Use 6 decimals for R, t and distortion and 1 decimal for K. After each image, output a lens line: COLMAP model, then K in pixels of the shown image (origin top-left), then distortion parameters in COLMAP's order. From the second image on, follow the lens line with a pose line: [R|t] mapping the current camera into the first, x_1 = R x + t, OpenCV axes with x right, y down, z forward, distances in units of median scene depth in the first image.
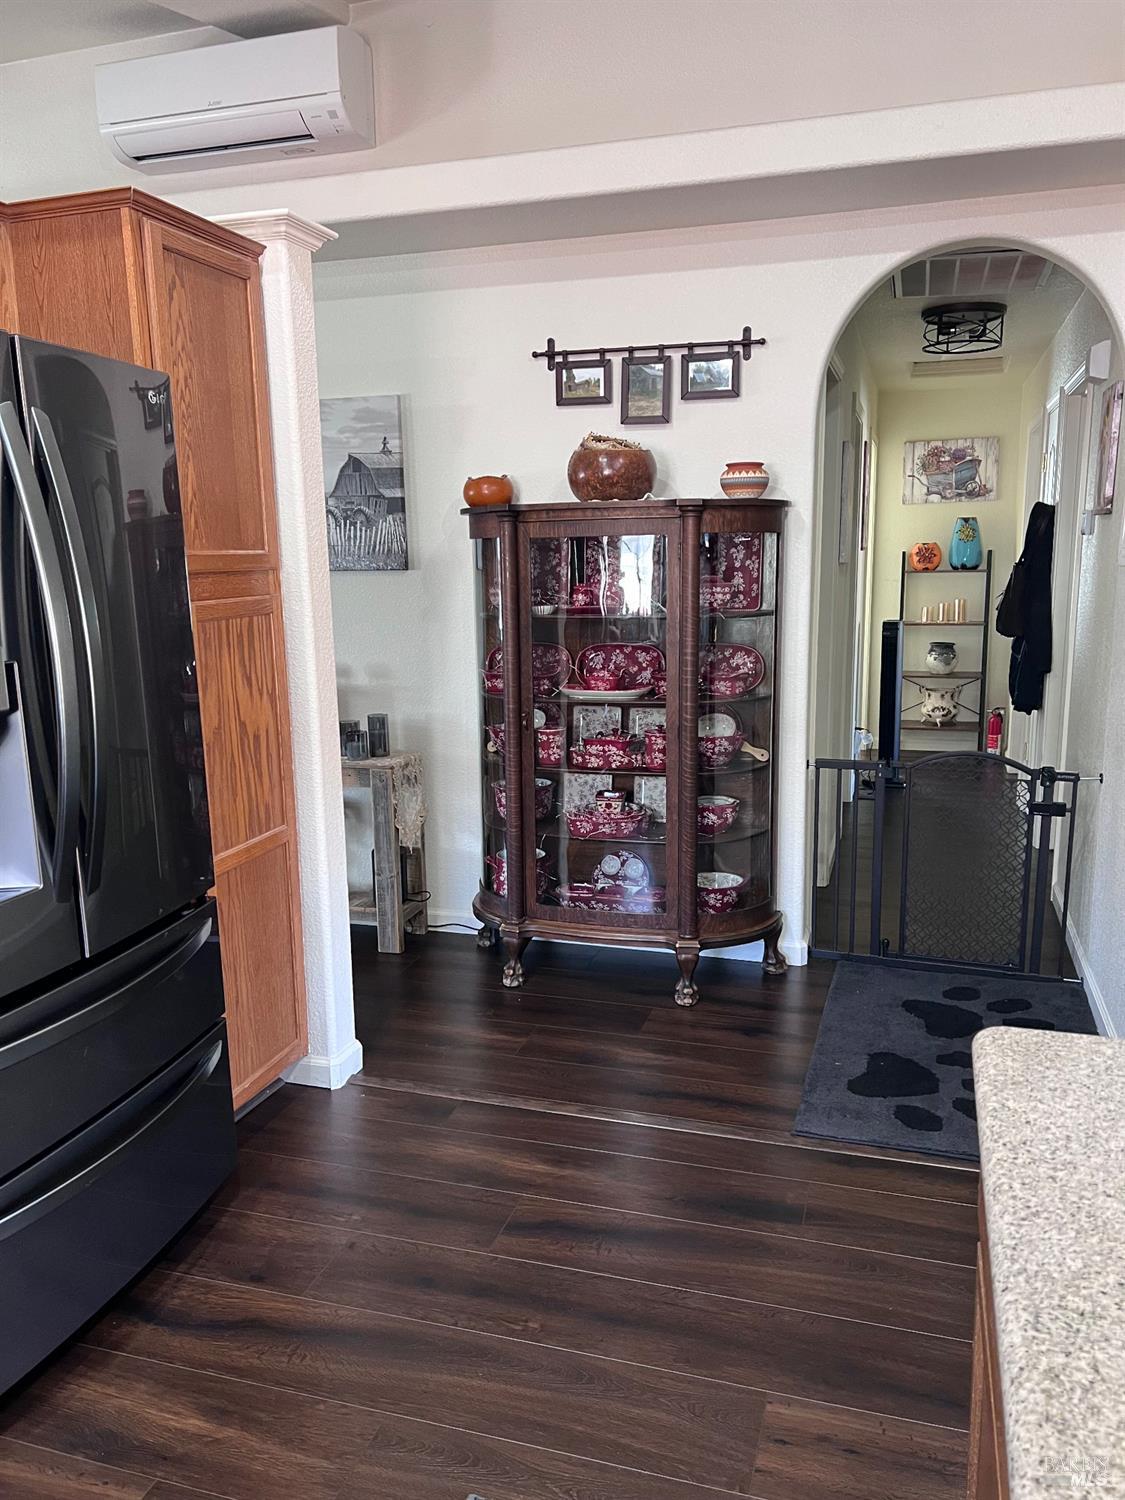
lens RADIAL K [[1127.1, 0, 557.5], [0, 1127.1, 757.7], [0, 0, 1]] dist [0.013860, -0.002796]
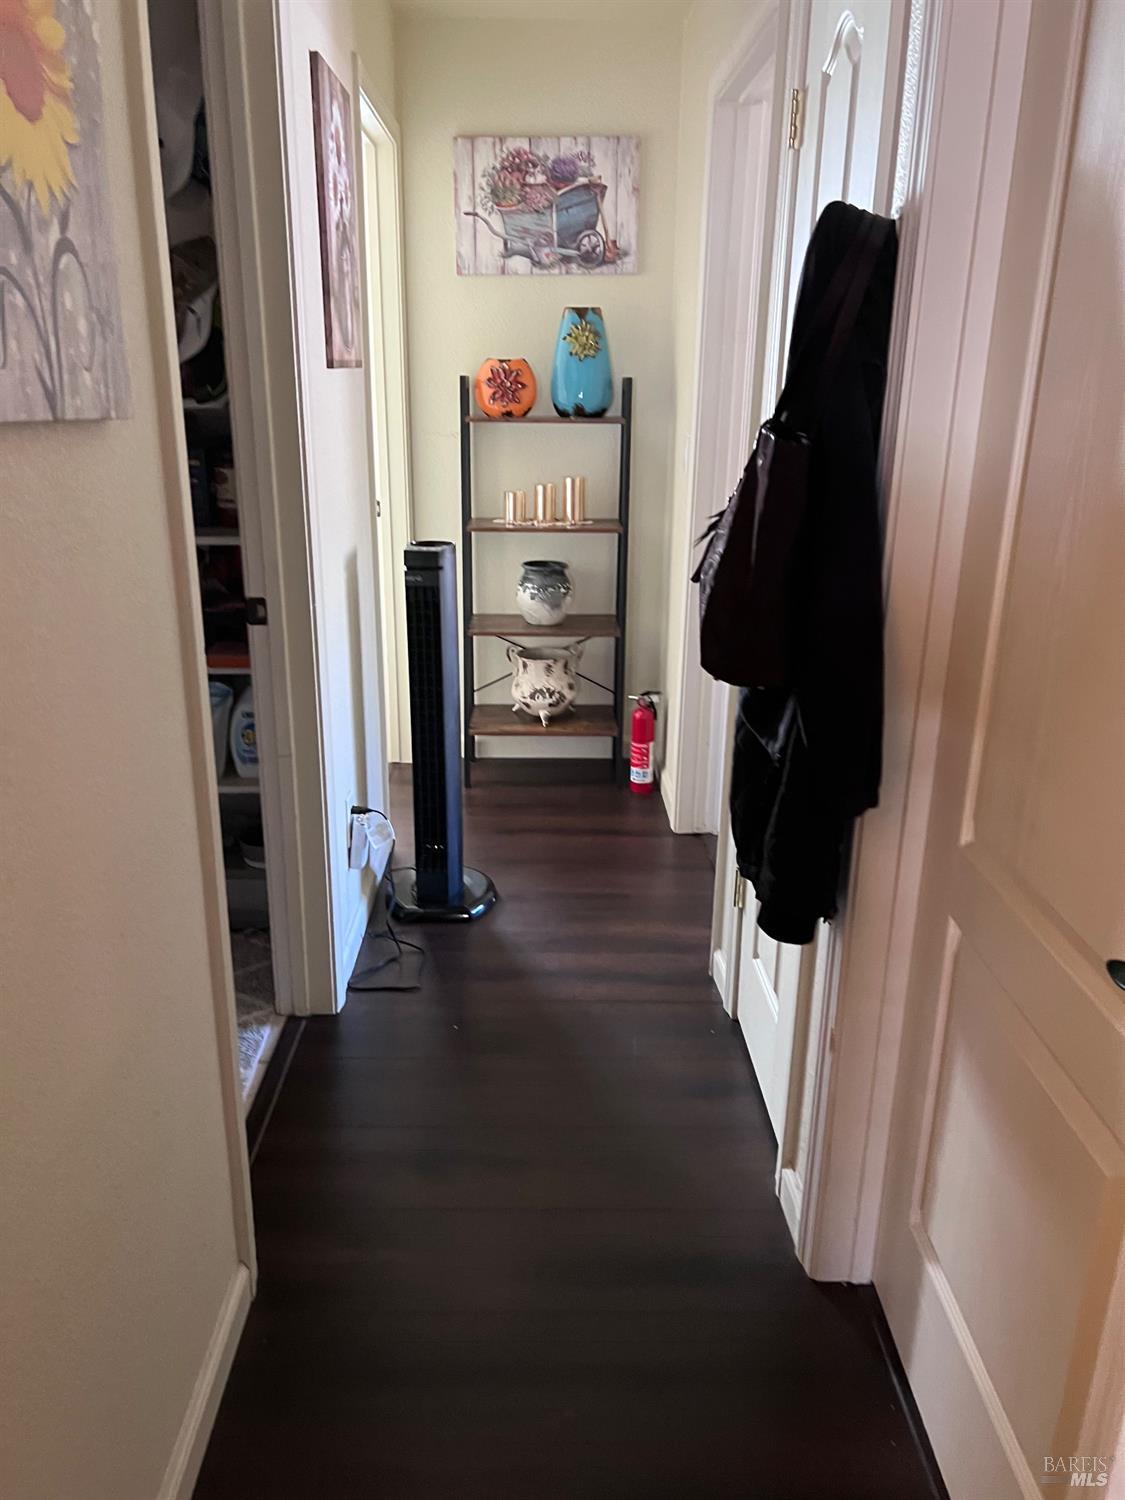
lens RADIAL K [[1127.1, 0, 567.7], [0, 1127.1, 753.1], [0, 0, 1]] dist [0.013860, -0.002796]
pose [[0.942494, -0.080069, 0.324491, 0.179392], [0.031368, 0.987786, 0.152629, -0.095411], [-0.332748, -0.133674, 0.933493, 0.511951]]
